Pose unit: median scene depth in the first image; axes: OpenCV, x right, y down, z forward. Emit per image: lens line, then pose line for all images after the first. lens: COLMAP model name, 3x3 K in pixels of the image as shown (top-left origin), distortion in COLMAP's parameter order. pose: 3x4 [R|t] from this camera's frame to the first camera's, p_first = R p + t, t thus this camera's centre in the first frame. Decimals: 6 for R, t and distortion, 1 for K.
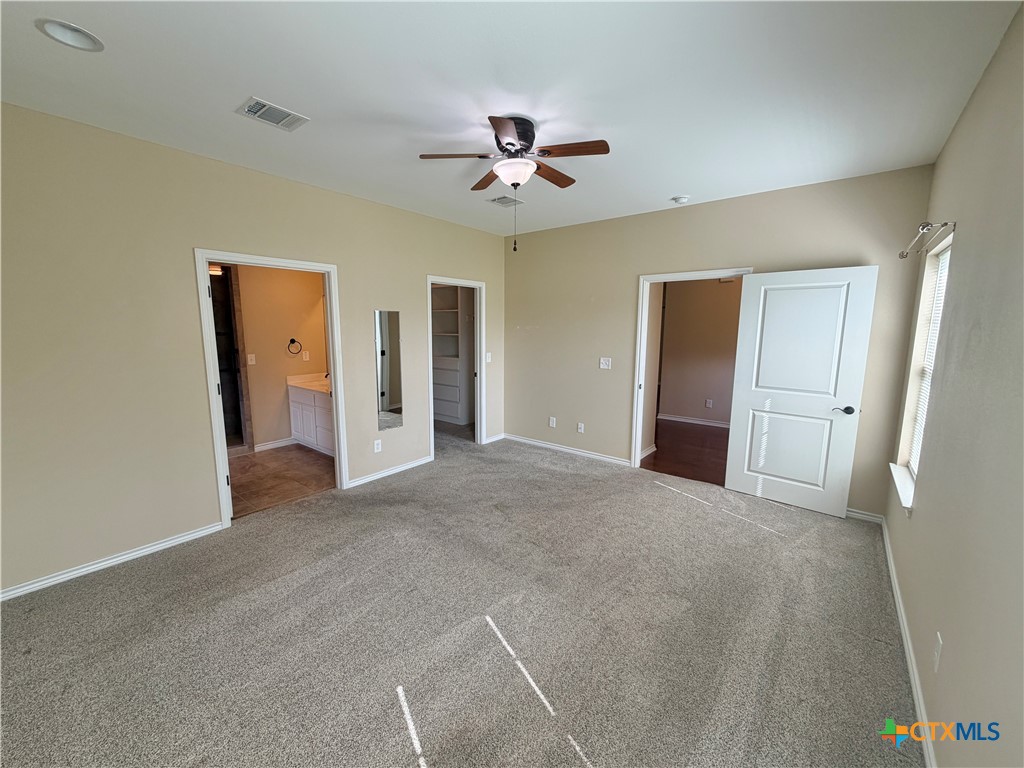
lens RADIAL K [[410.0, 0, 512.5], [0, 410.0, 383.7], [0, 0, 1]] dist [-0.002103, 0.000476]
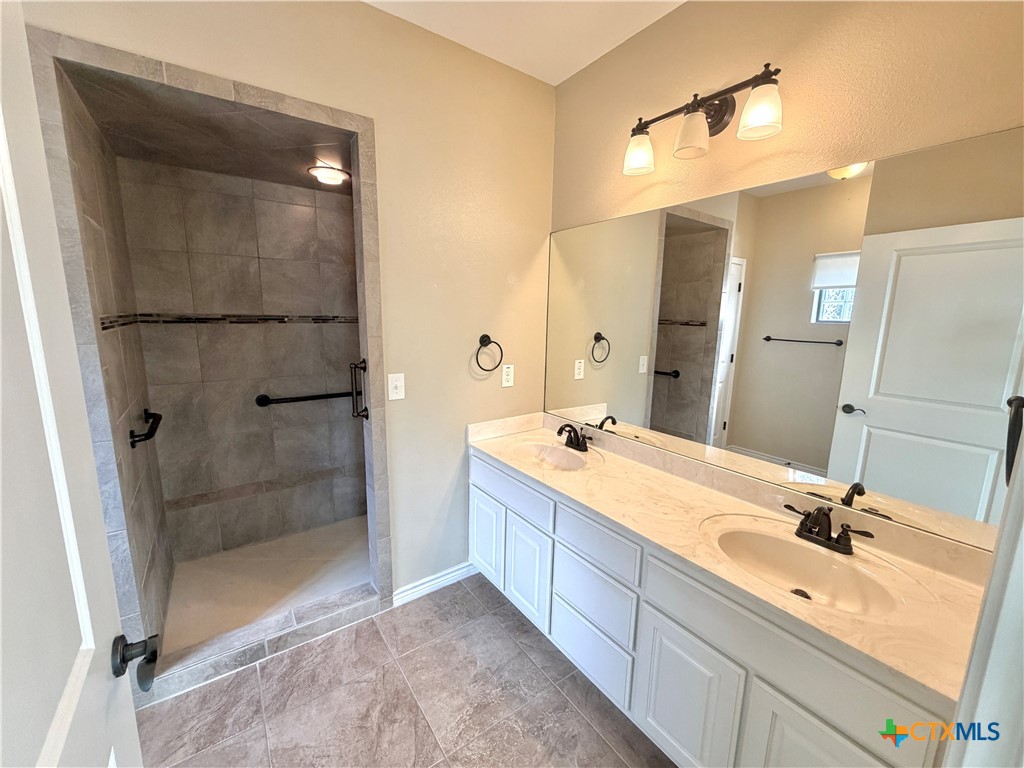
lens RADIAL K [[410.0, 0, 512.2], [0, 410.0, 383.7], [0, 0, 1]] dist [-0.002103, 0.000476]
pose [[0.964629, 0.057732, -0.257214, -0.403403], [-0.050905, 0.998154, 0.033130, -0.076296], [0.258651, -0.018865, 0.965787, 0.610540]]
